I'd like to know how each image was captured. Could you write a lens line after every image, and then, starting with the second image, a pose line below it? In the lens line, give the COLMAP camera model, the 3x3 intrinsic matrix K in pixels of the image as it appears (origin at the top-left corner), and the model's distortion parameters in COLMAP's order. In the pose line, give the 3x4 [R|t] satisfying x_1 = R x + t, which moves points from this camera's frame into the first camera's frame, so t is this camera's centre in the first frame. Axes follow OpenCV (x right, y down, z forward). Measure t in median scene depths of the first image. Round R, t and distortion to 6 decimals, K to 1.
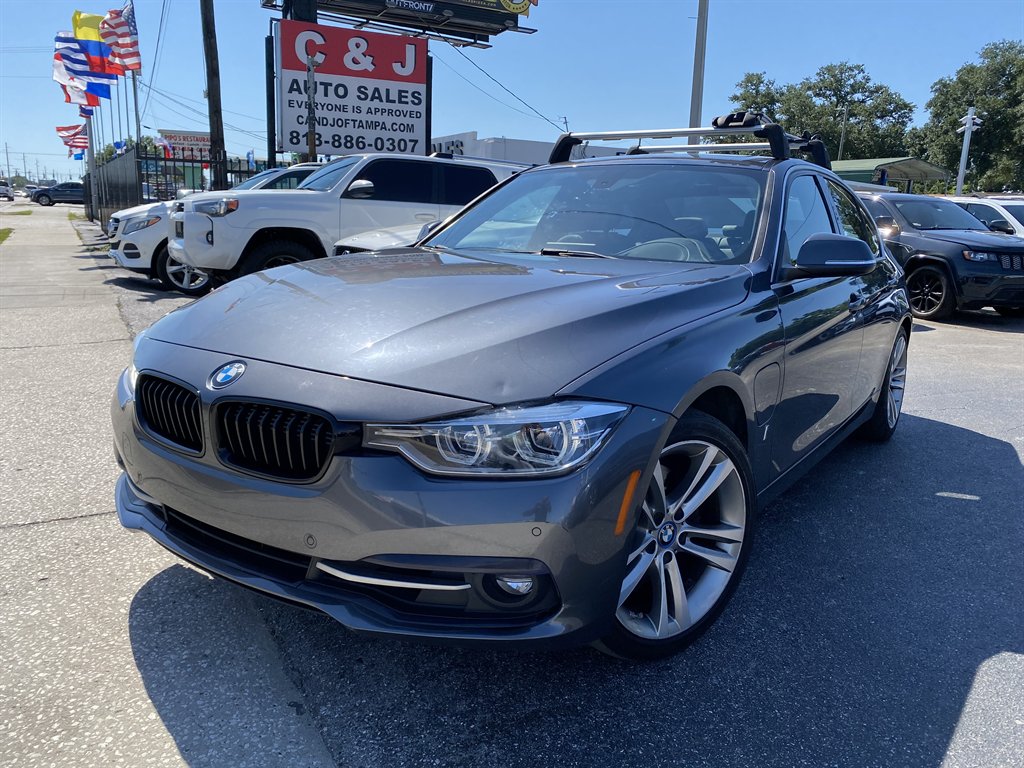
lens RADIAL K [[784.1, 0, 502.2], [0, 784.1, 378.1], [0, 0, 1]] dist [0.027028, -0.013723]
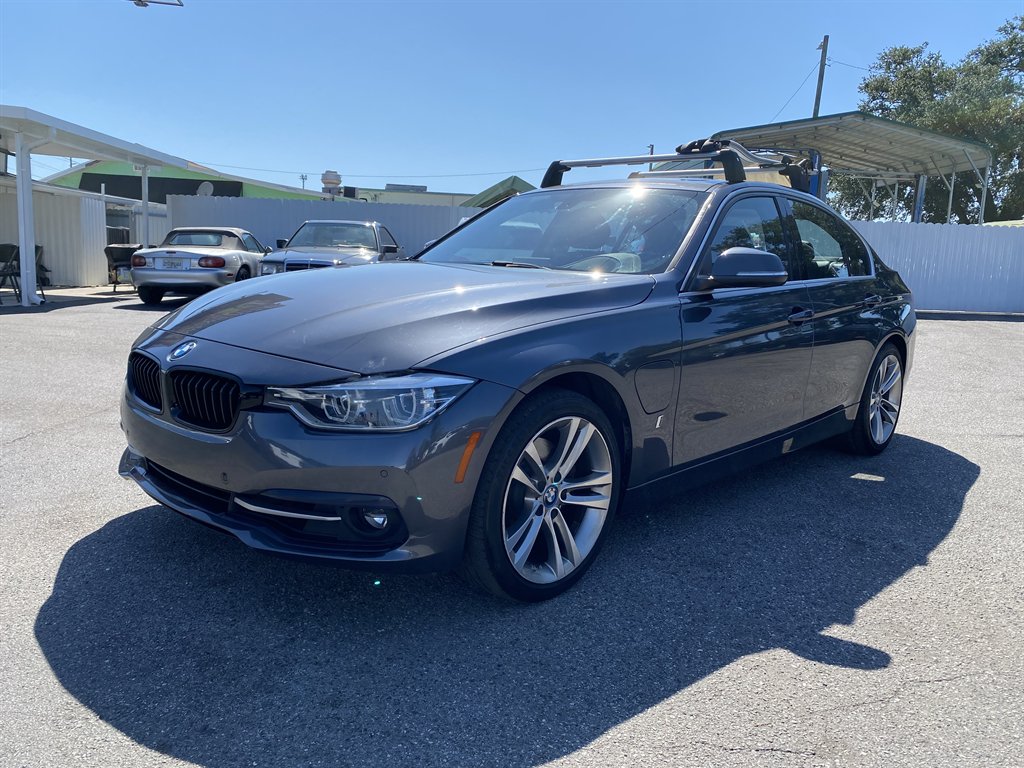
lens RADIAL K [[784.1, 0, 509.5], [0, 784.1, 381.8], [0, 0, 1]] dist [0.027028, -0.013723]
pose [[0.991437, 0.027072, -0.127750, 0.373760], [-0.030581, 0.999205, -0.025590, 0.069038], [0.126956, 0.029277, 0.991476, -0.215166]]
